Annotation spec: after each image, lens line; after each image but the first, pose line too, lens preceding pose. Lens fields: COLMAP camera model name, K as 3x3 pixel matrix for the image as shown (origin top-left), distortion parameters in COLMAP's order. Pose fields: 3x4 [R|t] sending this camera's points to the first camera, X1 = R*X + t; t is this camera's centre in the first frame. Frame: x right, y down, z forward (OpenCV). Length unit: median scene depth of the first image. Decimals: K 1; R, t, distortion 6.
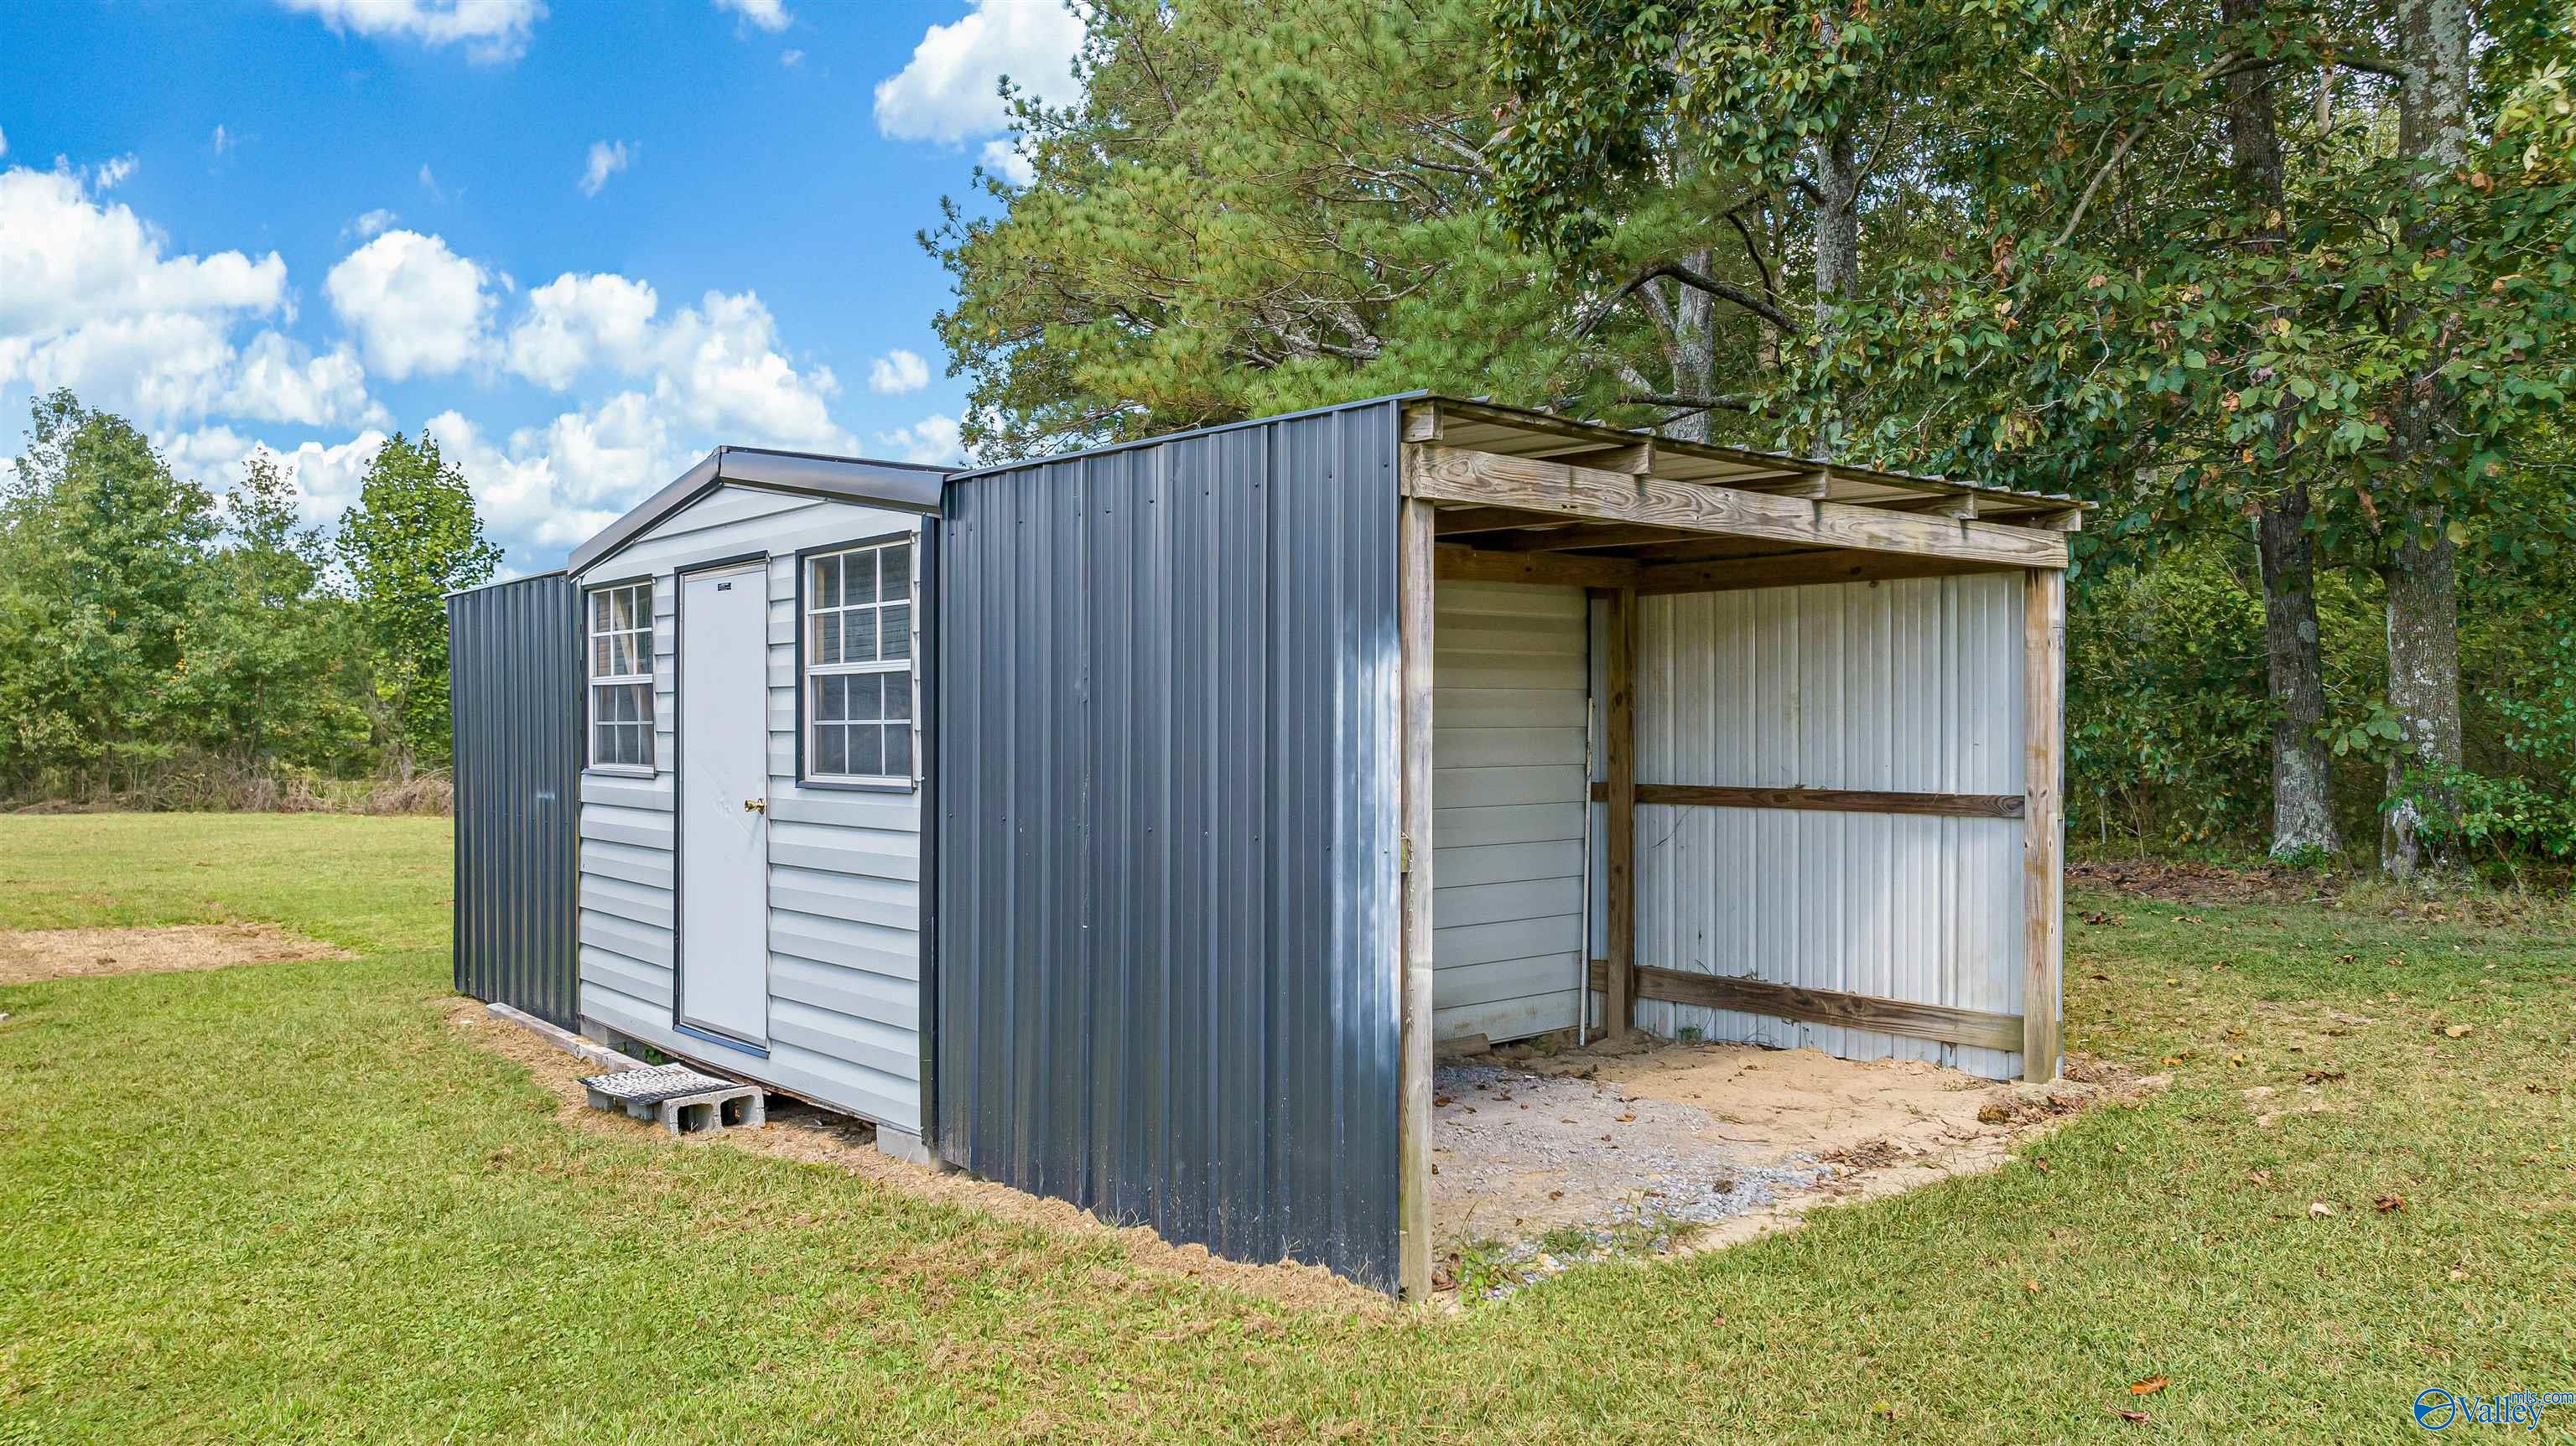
lens RADIAL K [[1825.3, 0, 1288.0], [0, 1825.3, 723.0], [0, 0, 1]] dist [0.002590, 0.000943]
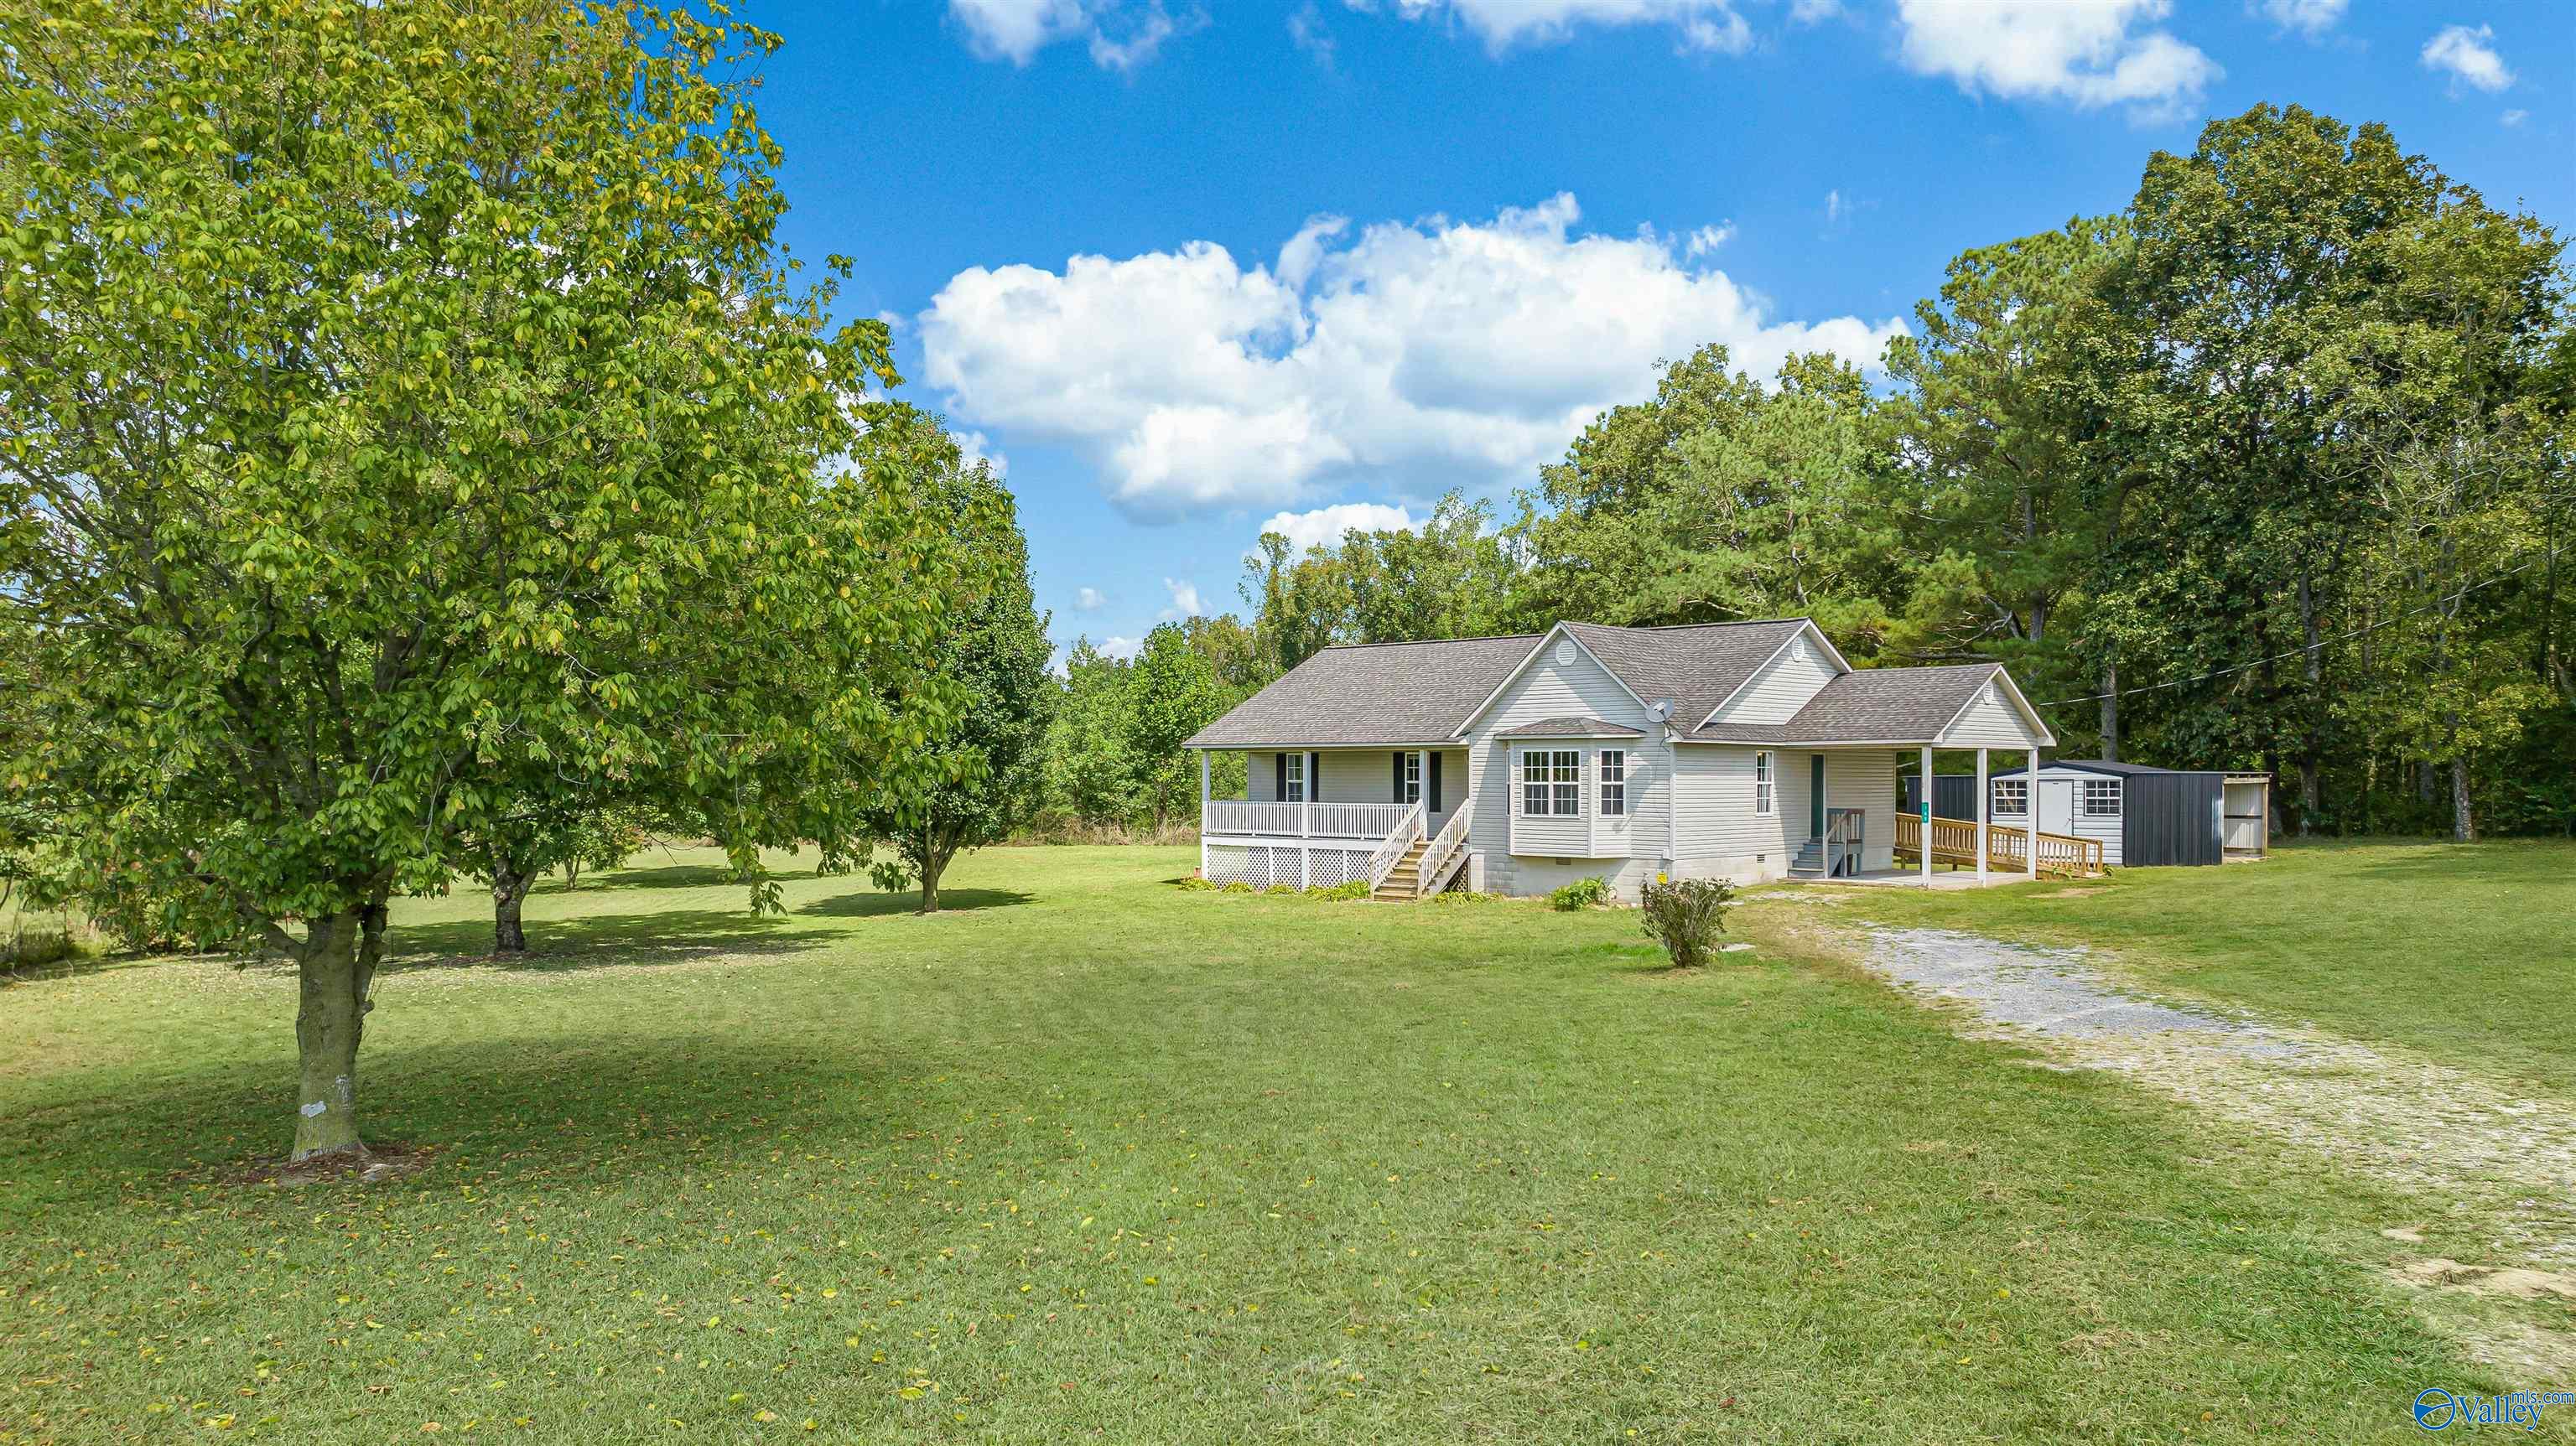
lens RADIAL K [[1875.4, 0, 1279.2], [0, 1875.4, 787.9], [0, 0, 1]] dist [-0.008022, -0.007838]
pose [[0.996244, -0.007783, 0.086236, -3.895596], [0.007545, 0.999967, 0.003088, -0.112951], [-0.086257, -0.002426, 0.996270, -5.693902]]
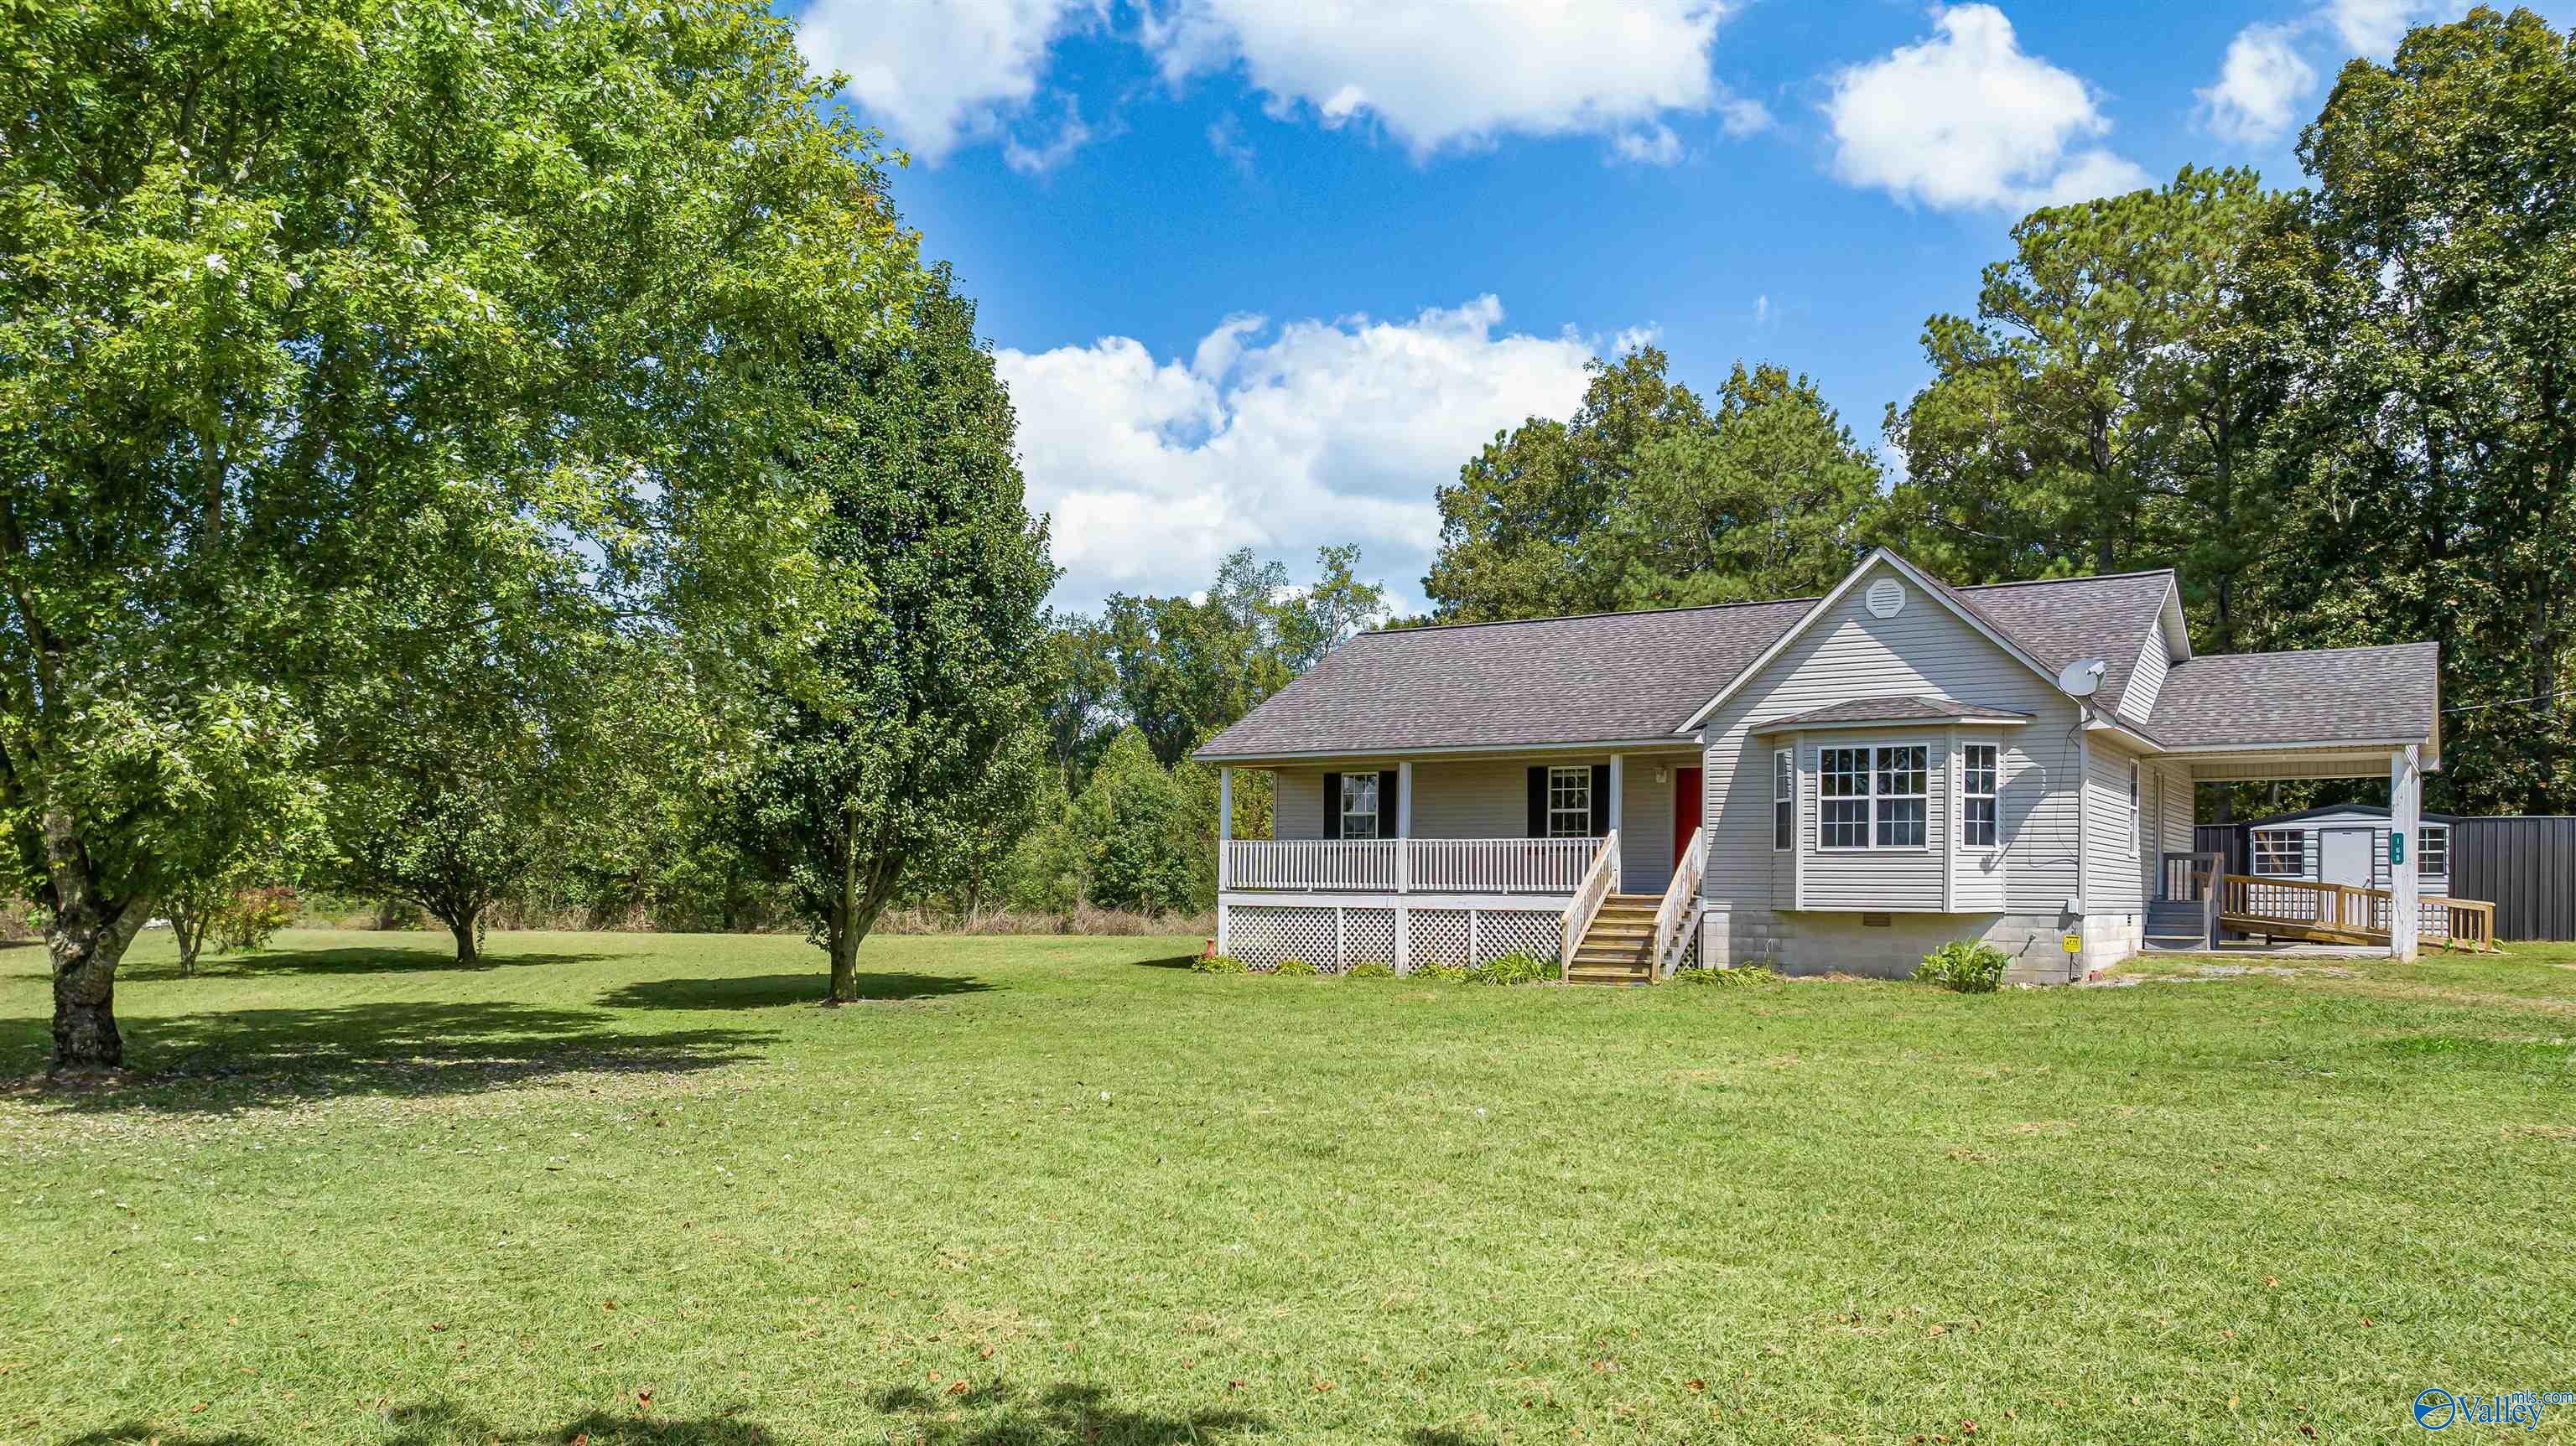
lens RADIAL K [[1885.2, 0, 1289.8], [0, 1885.2, 895.0], [0, 0, 1]] dist [-0.015063, 0.000030]
pose [[0.963673, 0.002321, 0.267073, -4.683330], [-0.001969, 0.999997, -0.001582, 0.103015], [-0.267076, 0.000999, 0.963675, -3.223150]]
